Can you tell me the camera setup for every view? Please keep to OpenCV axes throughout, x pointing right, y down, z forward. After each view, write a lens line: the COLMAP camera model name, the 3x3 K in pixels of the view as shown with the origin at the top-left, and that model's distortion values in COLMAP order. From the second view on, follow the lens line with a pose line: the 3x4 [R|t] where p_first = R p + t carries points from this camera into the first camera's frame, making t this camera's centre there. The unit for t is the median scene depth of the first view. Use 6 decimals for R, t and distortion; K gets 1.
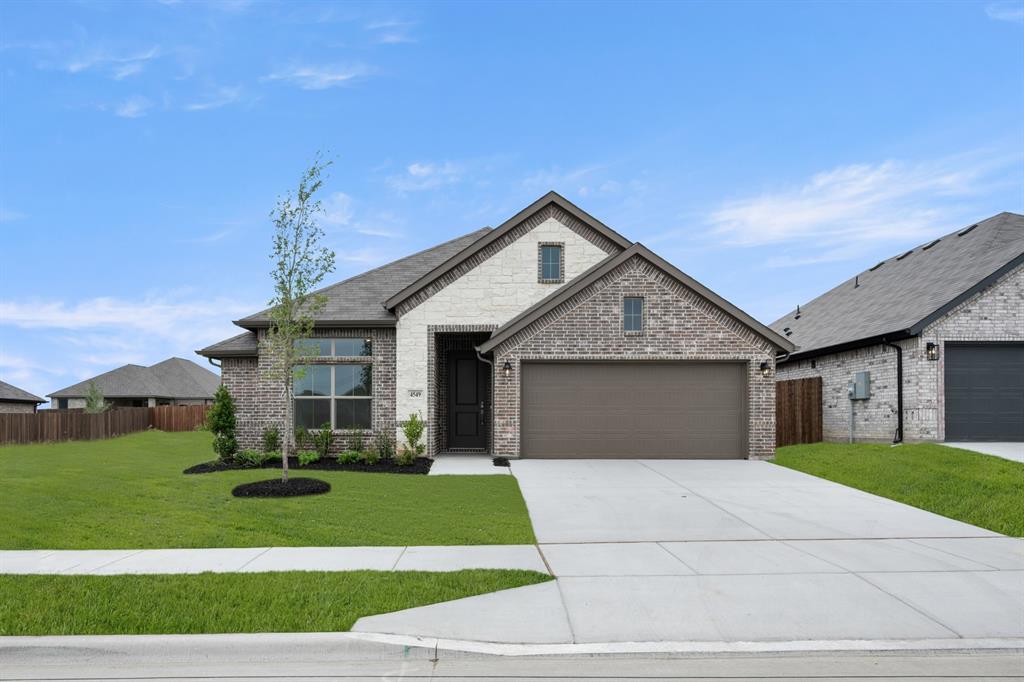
lens RADIAL K [[514.0, 0, 531.5], [0, 514.0, 357.5], [0, 0, 1]] dist [-0.001632, 0.001173]
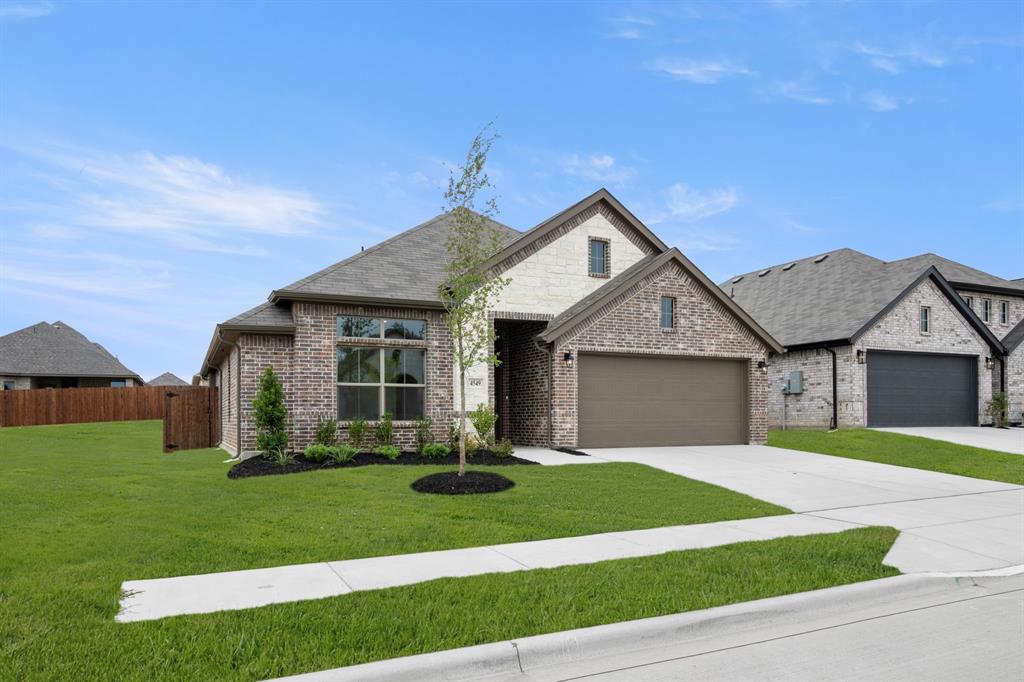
lens RADIAL K [[559.5, 0, 504.8], [0, 559.5, 341.8], [0, 0, 1]] dist [0.000821, 0.000389]
pose [[0.930691, 0.044544, 0.363085, -0.553886], [-0.042002, 0.999006, -0.014896, 0.008949], [-0.363388, -0.001387, 0.931637, 0.025467]]
